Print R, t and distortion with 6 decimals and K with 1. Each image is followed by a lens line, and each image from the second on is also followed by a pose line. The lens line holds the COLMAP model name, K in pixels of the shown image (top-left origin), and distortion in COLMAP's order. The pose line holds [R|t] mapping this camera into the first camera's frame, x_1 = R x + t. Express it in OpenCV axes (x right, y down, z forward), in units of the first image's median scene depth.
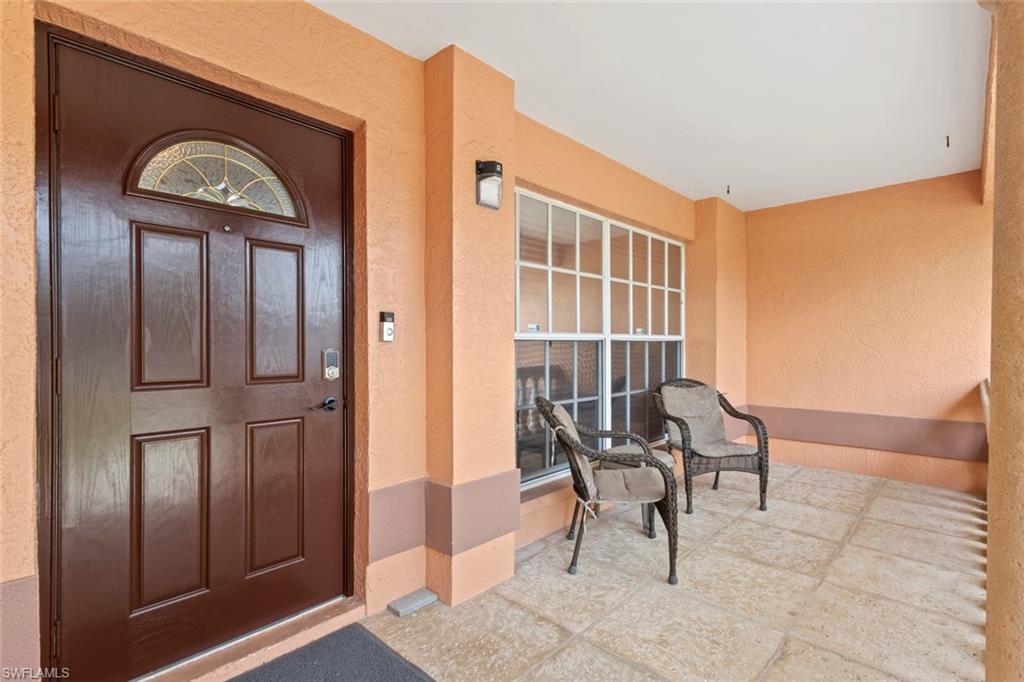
lens RADIAL K [[471.9, 0, 511.4], [0, 471.9, 346.3], [0, 0, 1]] dist [0.009095, 0.000930]
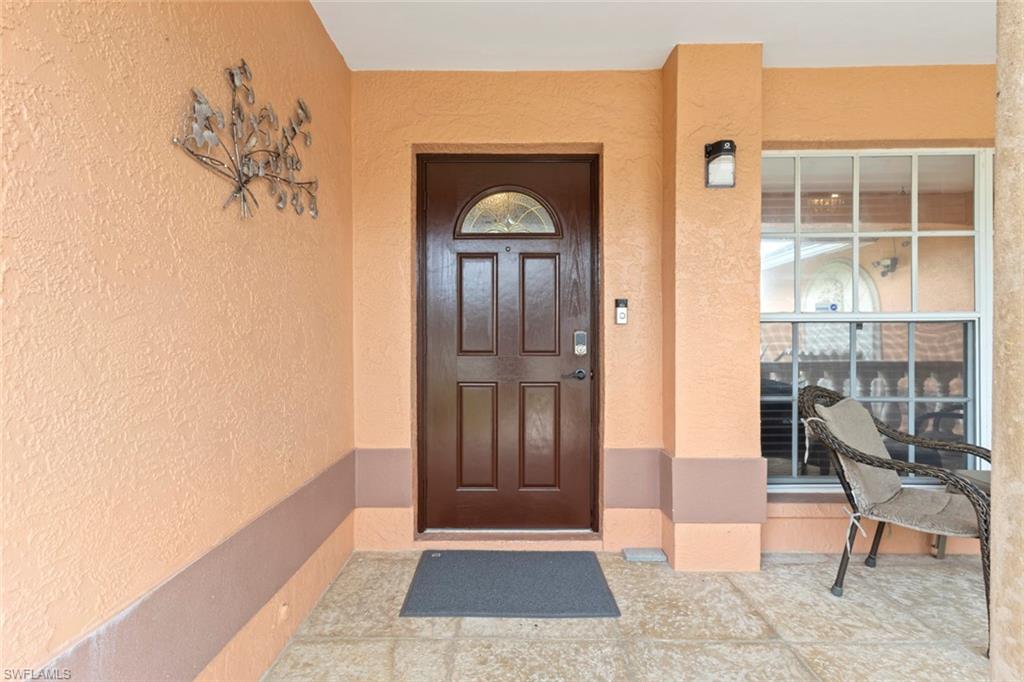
lens RADIAL K [[471.9, 0, 517.4], [0, 471.9, 338.5], [0, 0, 1]] dist [0.009095, 0.000930]
pose [[0.694385, -0.002037, -0.719601, 0.401764], [0.000032, 0.999996, -0.002800, 0.028801], [0.719604, 0.001921, 0.694382, -0.000510]]
